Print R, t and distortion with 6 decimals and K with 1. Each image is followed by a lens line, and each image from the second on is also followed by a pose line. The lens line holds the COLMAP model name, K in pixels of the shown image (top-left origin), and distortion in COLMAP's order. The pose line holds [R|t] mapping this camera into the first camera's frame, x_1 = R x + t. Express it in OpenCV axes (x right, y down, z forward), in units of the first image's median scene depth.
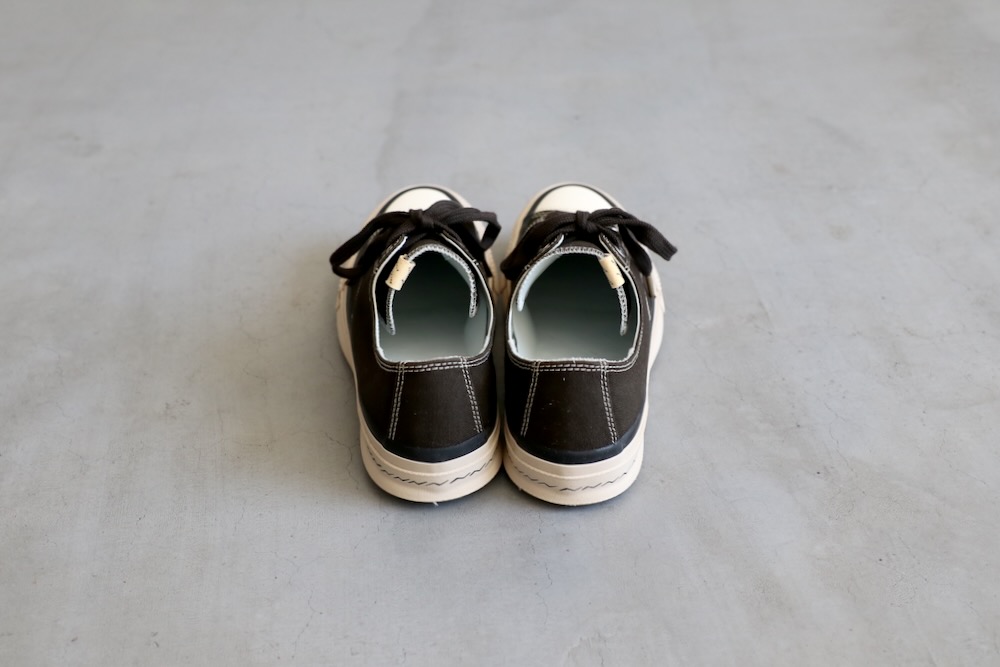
lens RADIAL K [[1363.1, 0, 500.0], [0, 1363.1, 333.5], [0, 0, 1]] dist [-0.131248, 0.104011]
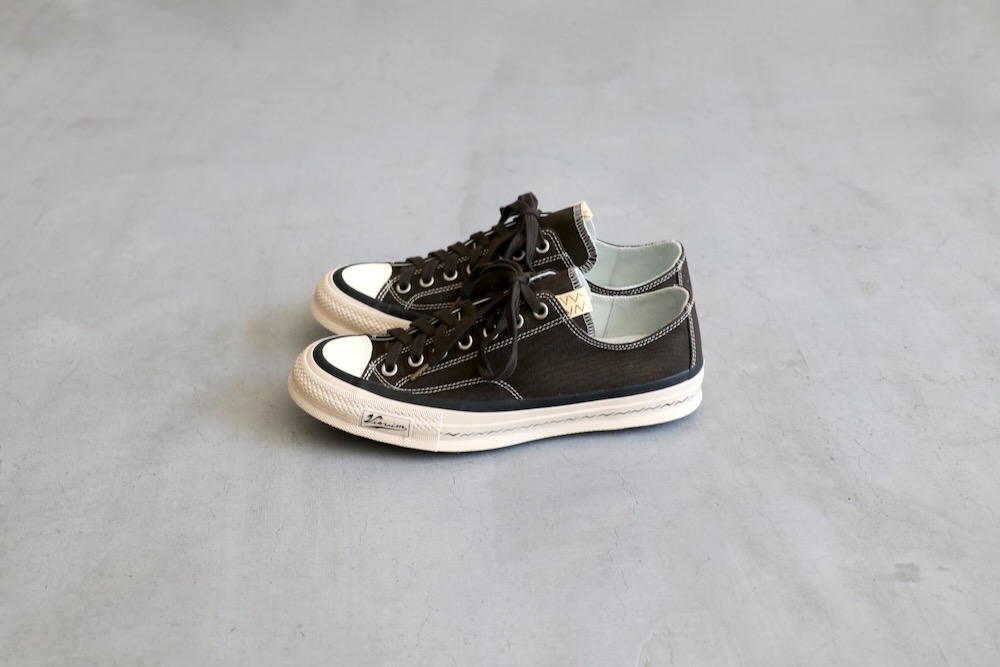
lens RADIAL K [[1363.1, 0, 500.0], [0, 1363.1, 333.5], [0, 0, 1]] dist [-0.131248, 0.104011]
pose [[0.999812, 0.013501, -0.013915, -0.053767], [-0.013678, 0.999826, -0.012691, -0.021759], [0.013741, 0.012879, 0.999823, -0.180773]]
